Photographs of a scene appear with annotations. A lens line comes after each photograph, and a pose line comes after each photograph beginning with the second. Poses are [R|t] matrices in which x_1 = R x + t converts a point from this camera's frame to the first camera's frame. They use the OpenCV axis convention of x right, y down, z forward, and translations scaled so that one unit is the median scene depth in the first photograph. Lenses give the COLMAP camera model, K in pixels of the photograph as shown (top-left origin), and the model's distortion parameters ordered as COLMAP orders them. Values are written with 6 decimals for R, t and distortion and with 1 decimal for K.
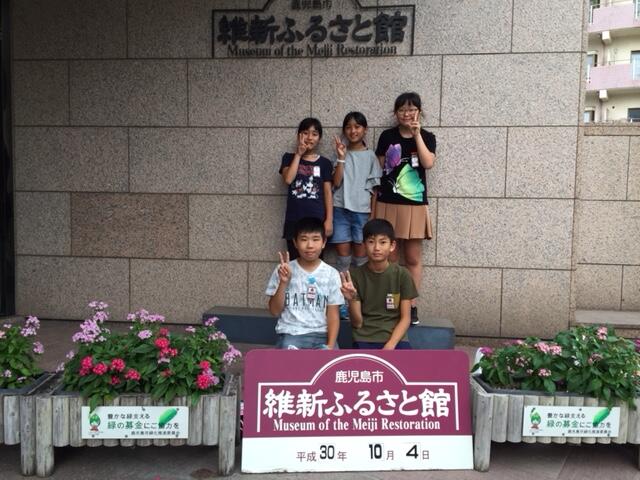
lens RADIAL K [[526.7, 0, 321.0], [0, 526.7, 264.4], [0, 0, 1]] dist [0.012726, -0.048955]
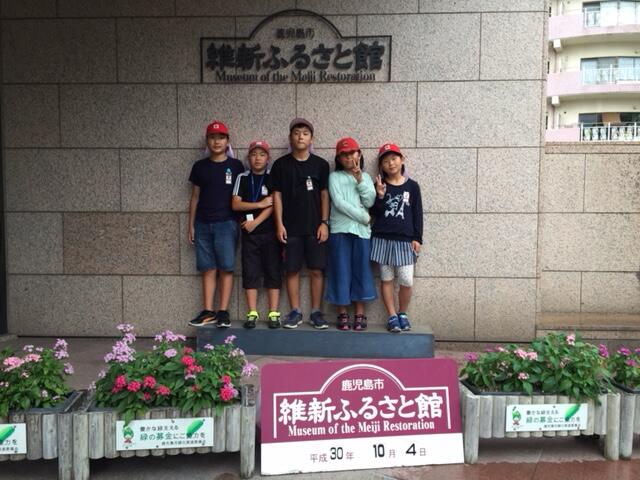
lens RADIAL K [[526.7, 0, 321.0], [0, 526.7, 264.4], [0, 0, 1]] dist [0.012726, -0.048955]
pose [[0.997393, -0.018809, 0.069669, -0.088135], [0.019242, 0.999799, -0.005545, -0.037685], [-0.069551, 0.006871, 0.997555, -0.112370]]
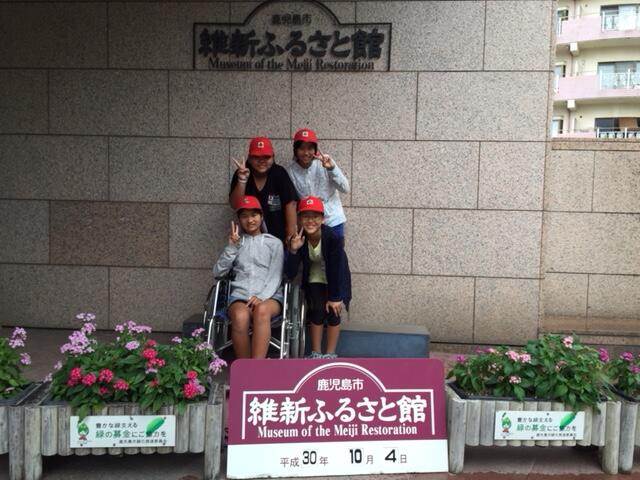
lens RADIAL K [[526.7, 0, 321.0], [0, 526.7, 264.4], [0, 0, 1]] dist [0.012726, -0.048955]
pose [[0.998831, 0.002503, 0.048267, -0.016309], [-0.002090, 0.999961, -0.008597, -0.015557], [-0.048287, 0.008486, 0.998797, -0.041459]]
